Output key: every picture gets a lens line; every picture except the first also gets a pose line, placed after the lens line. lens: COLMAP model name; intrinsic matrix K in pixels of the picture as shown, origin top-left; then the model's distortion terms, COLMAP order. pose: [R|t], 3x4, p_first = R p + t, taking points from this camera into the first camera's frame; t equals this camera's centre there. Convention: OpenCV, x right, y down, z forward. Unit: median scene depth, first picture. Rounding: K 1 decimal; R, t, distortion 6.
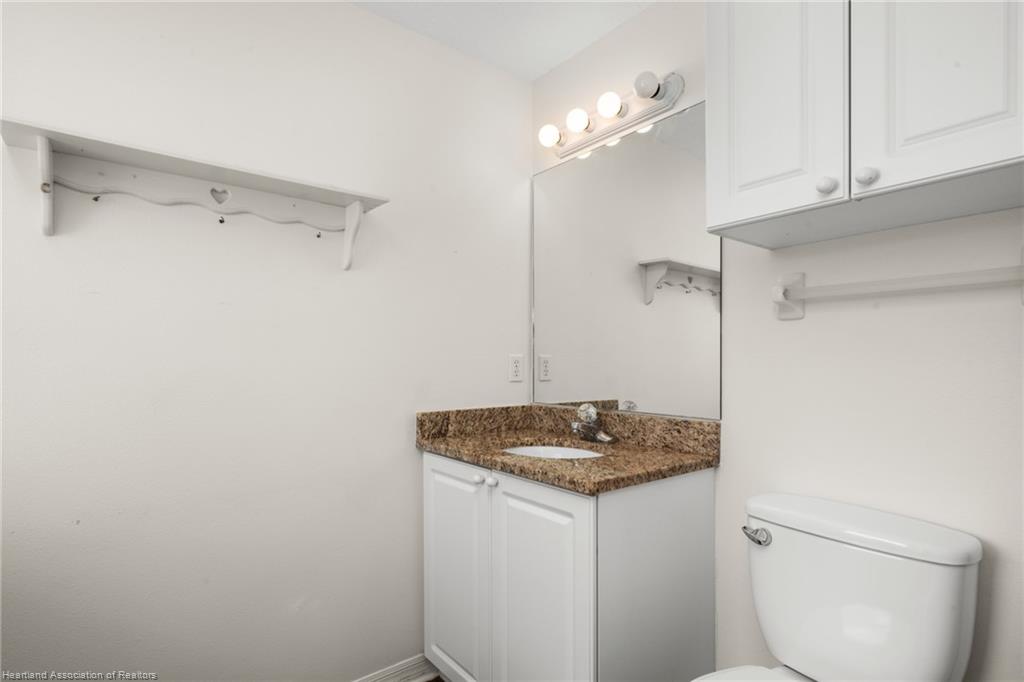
lens RADIAL K [[505.9, 0, 508.2], [0, 505.9, 359.7], [0, 0, 1]] dist [0.008475, -0.002625]
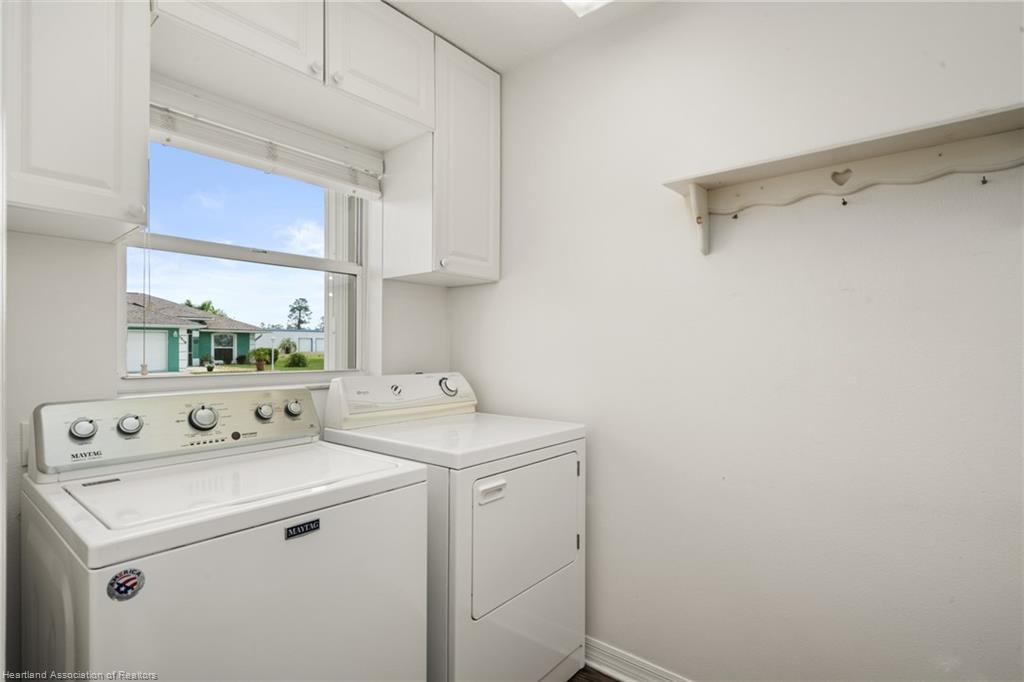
lens RADIAL K [[505.9, 0, 502.4], [0, 505.9, 343.8], [0, 0, 1]] dist [0.008475, -0.002625]
pose [[0.204093, -0.008830, -0.978912, 0.212196], [-0.000543, 0.999958, -0.009133, -0.000408], [0.978951, 0.002396, 0.204080, 0.164386]]
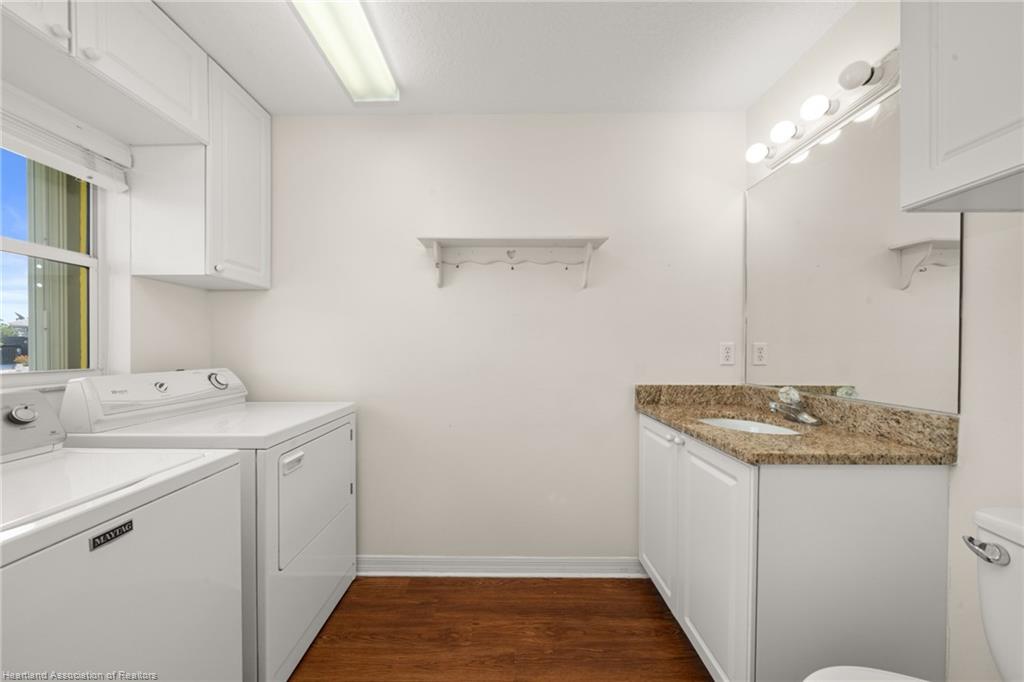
lens RADIAL K [[353.6, 0, 509.3], [0, 353.6, 347.3], [0, 0, 1]] dist [-0.002109, -0.000166]
pose [[0.785015, 0.001541, -0.619475, 0.173811], [-0.000615, 0.999998, 0.001709, 0.000519], [0.619476, -0.000961, 0.785015, 0.022348]]
